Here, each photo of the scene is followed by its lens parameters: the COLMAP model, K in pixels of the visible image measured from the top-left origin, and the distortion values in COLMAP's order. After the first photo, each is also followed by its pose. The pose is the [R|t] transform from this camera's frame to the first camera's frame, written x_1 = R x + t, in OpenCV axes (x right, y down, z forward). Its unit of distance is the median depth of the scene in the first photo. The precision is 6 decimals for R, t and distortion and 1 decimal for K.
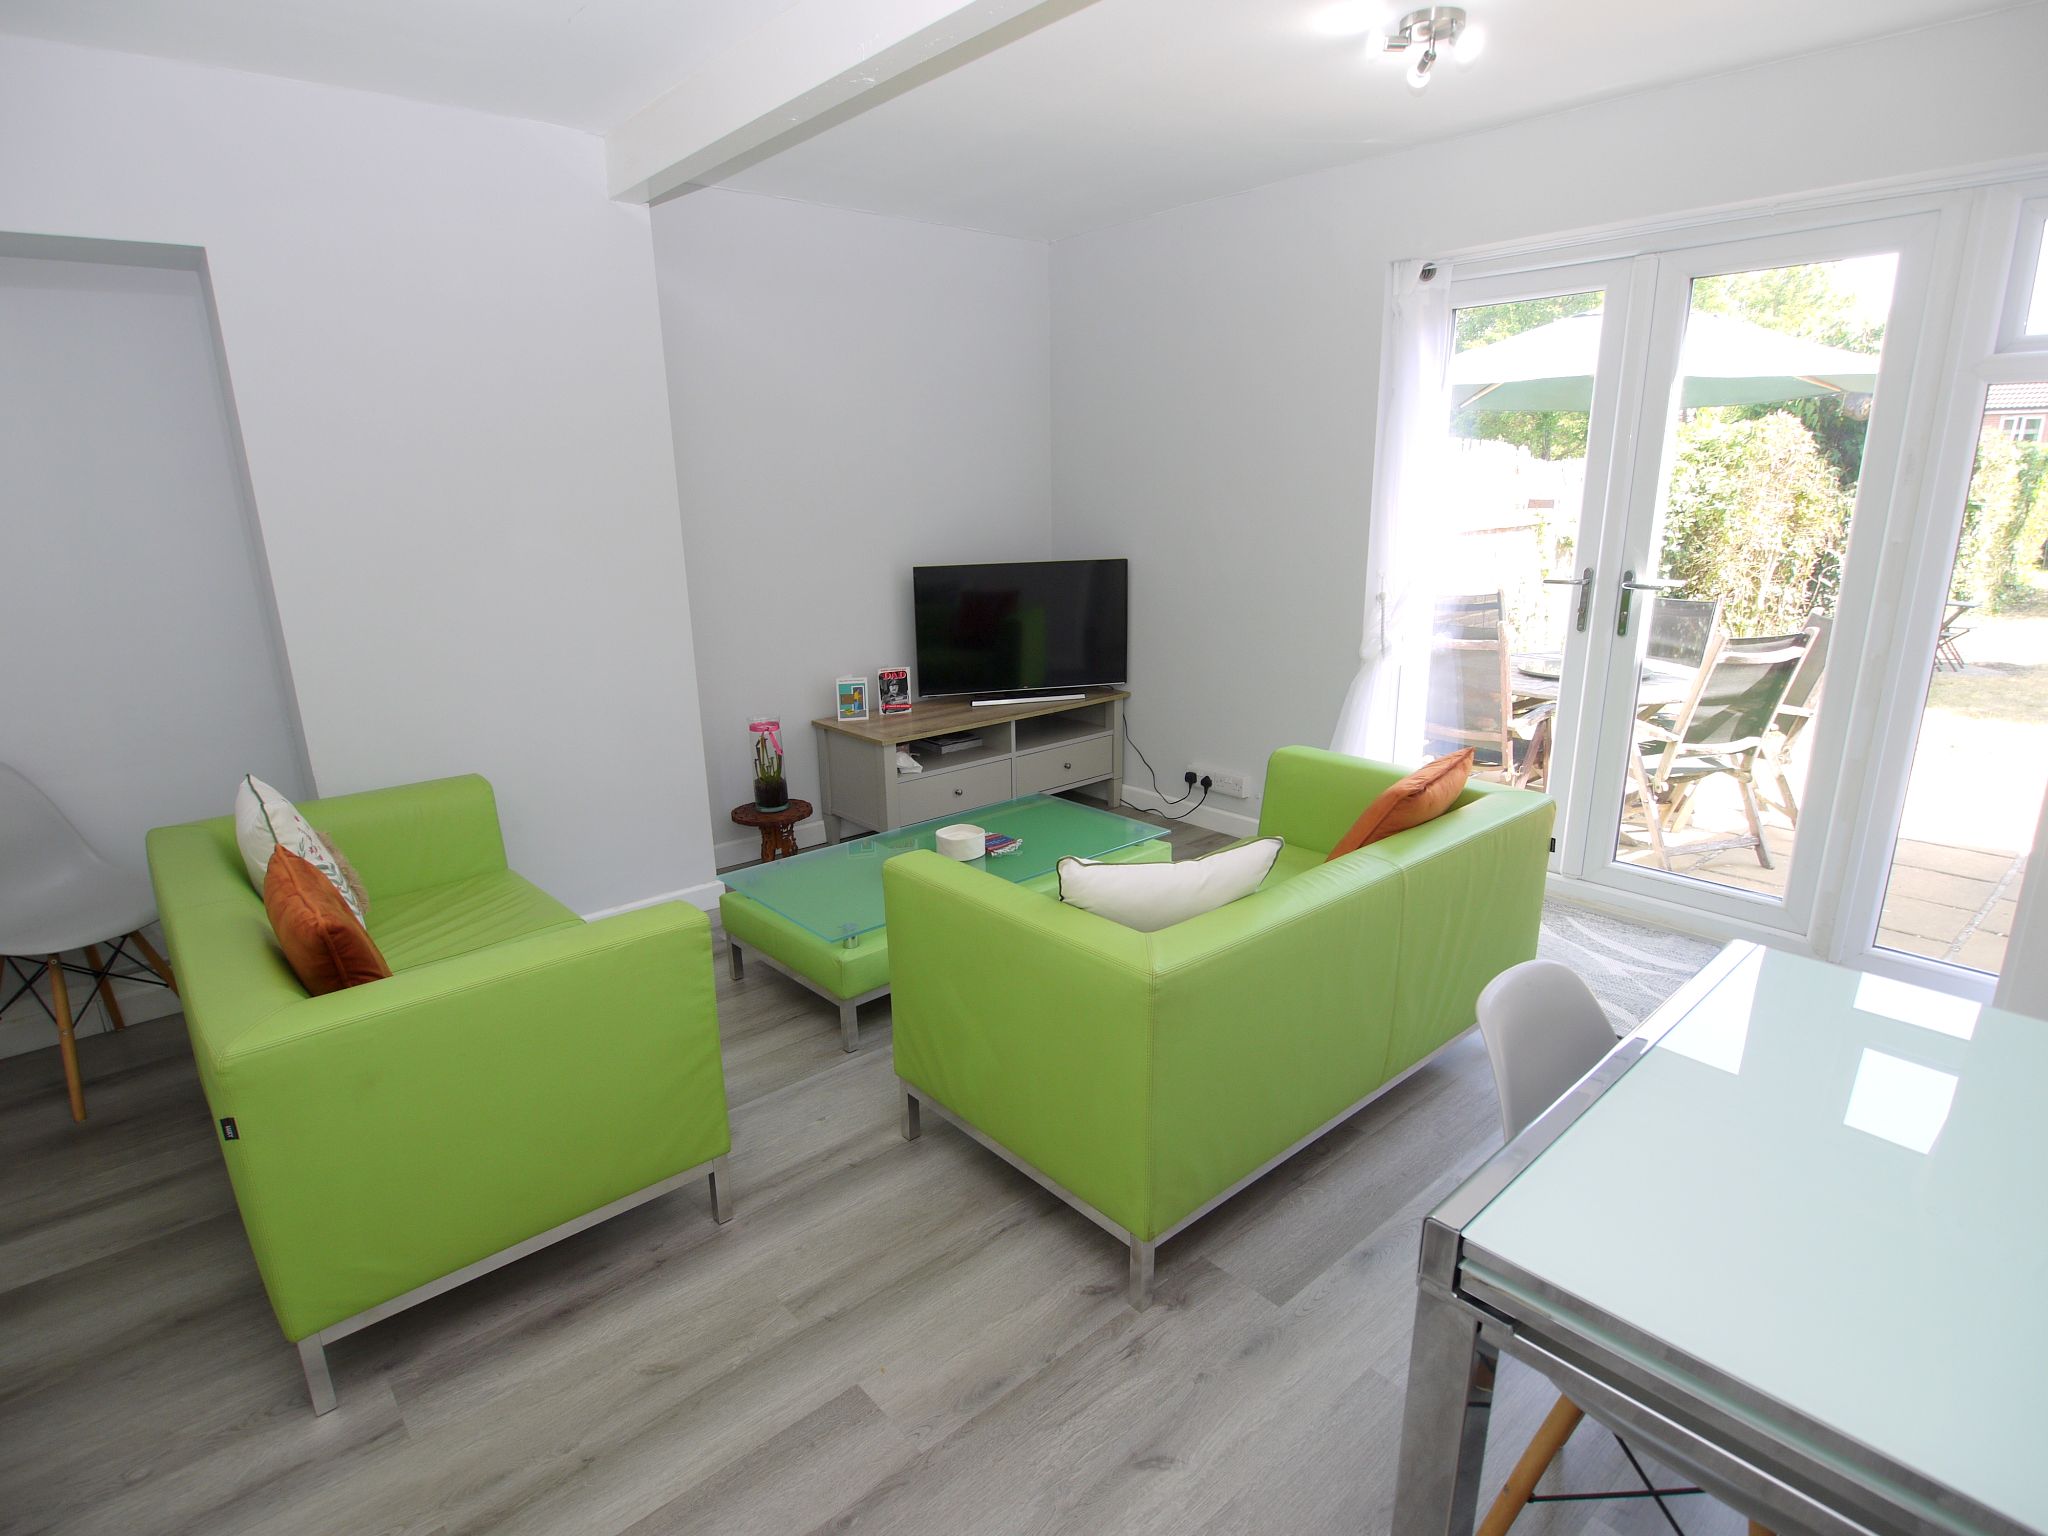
lens RADIAL K [[1091.4, 0, 986.1], [0, 1091.4, 774.6], [0, 0, 1]] dist [-0.000390, -0.000056]
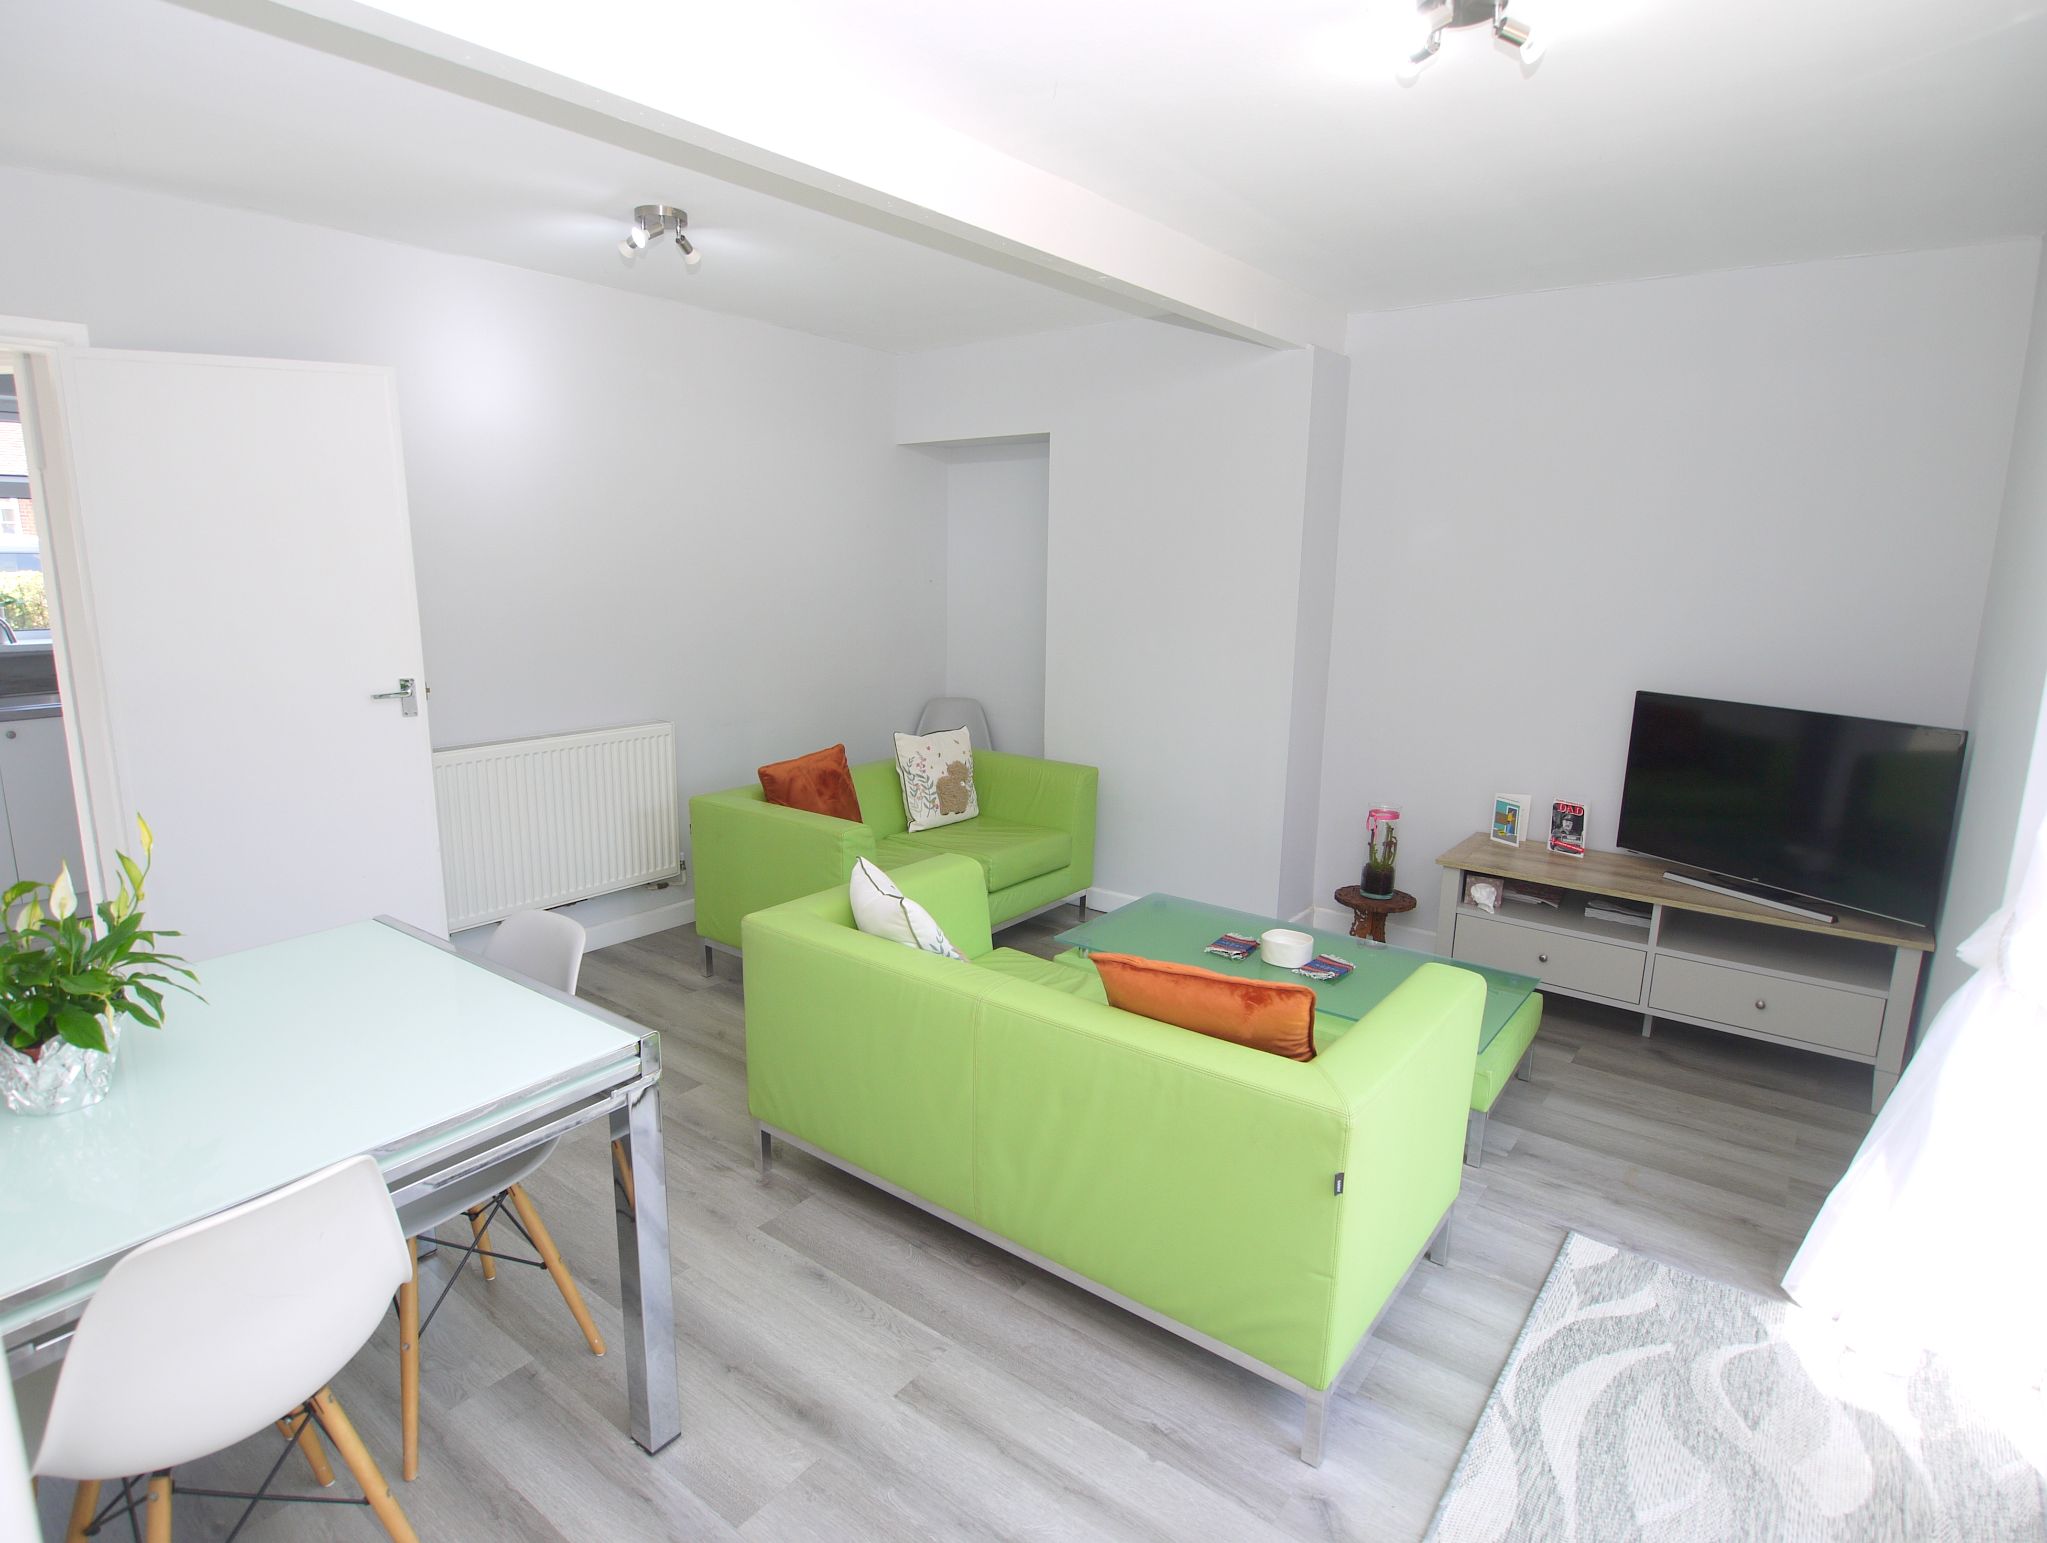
lens RADIAL K [[1090.9, 0, 985.6], [0, 1090.9, 778.1], [0, 0, 1]] dist [-0.000390, -0.000056]
pose [[0.195720, 0.213957, -0.957035, 0.641157], [-0.271419, 0.949605, 0.156788, -0.125726], [0.942351, 0.229071, 0.243928, 0.370126]]
